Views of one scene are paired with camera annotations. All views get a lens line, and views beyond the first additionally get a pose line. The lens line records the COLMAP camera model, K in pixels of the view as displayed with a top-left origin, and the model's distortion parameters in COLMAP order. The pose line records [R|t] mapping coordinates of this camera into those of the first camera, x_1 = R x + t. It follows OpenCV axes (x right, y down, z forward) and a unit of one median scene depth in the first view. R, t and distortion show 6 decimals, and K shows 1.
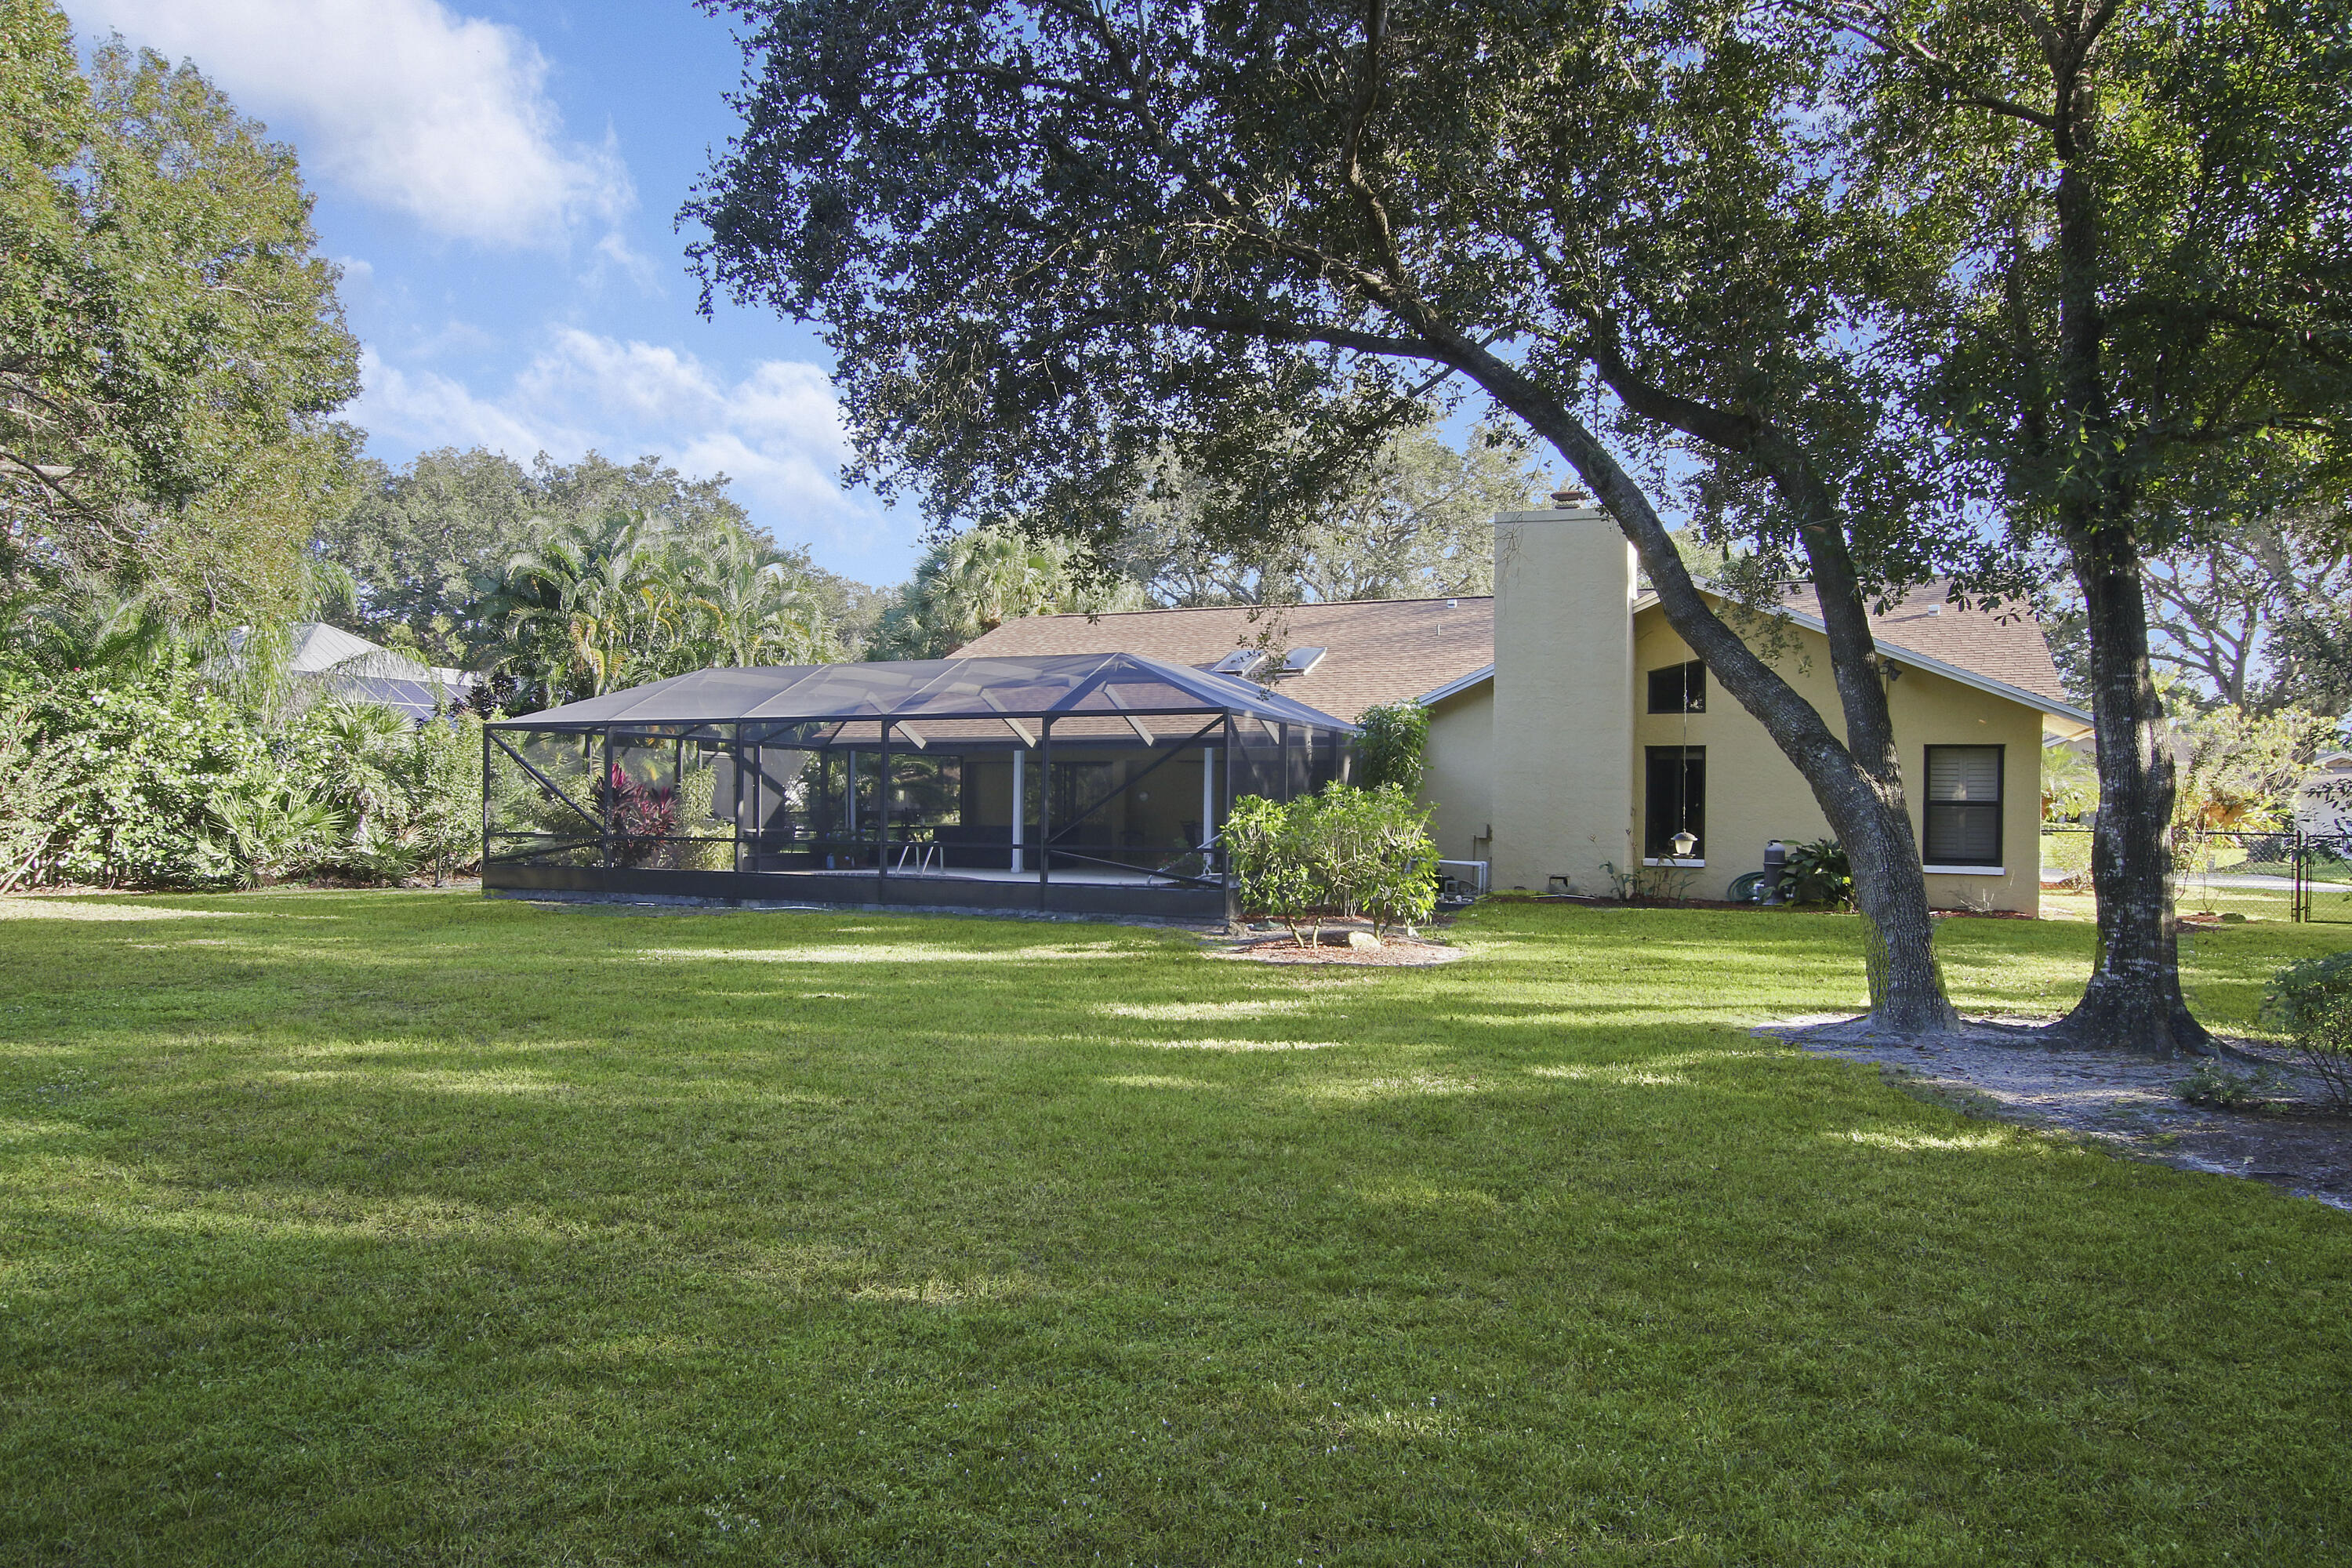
lens RADIAL K [[1500.4, 0, 1174.1], [0, 1500.4, 774.0], [0, 0, 1]] dist [0.023318, 0.001532]
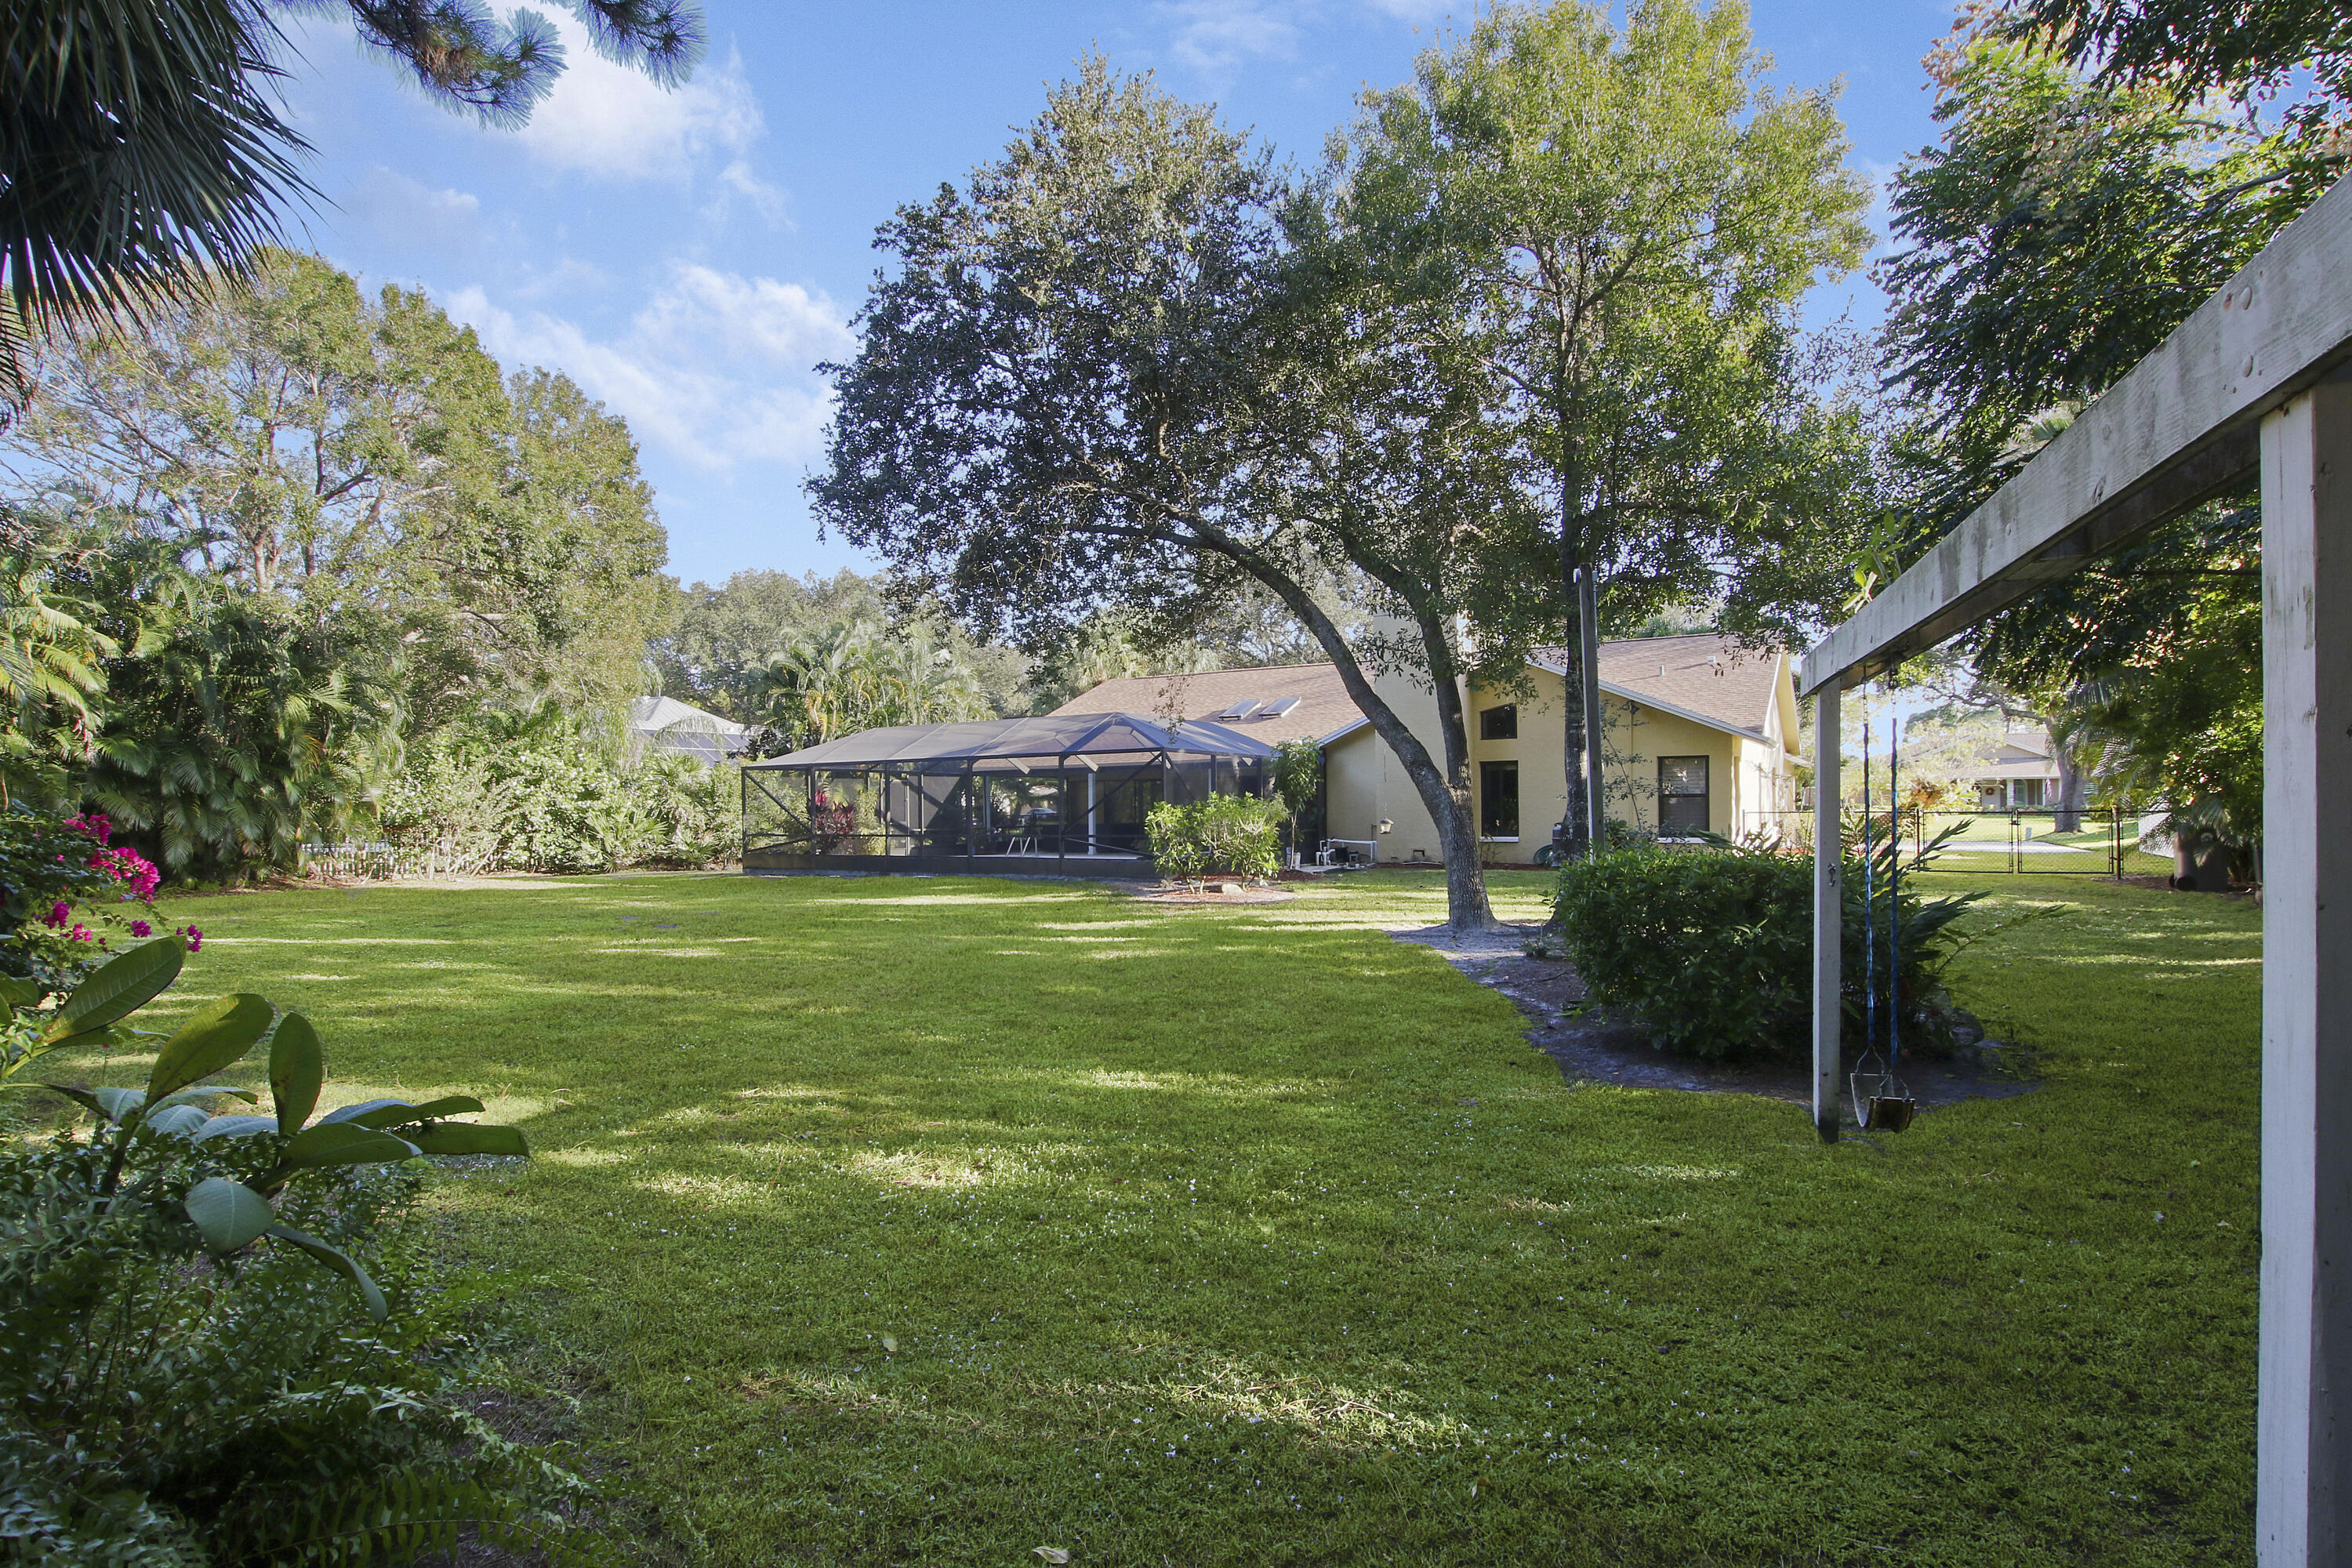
lens RADIAL K [[1154.3, 0, 1176.0], [0, 1154.3, 784.0], [0, 0, 1]] dist [0.000528, 0.000247]
pose [[0.993599, -0.023967, -0.110396, 0.122821], [0.024048, 0.999711, -0.000596, -0.002413], [0.110379, -0.002062, 0.993887, -0.153527]]
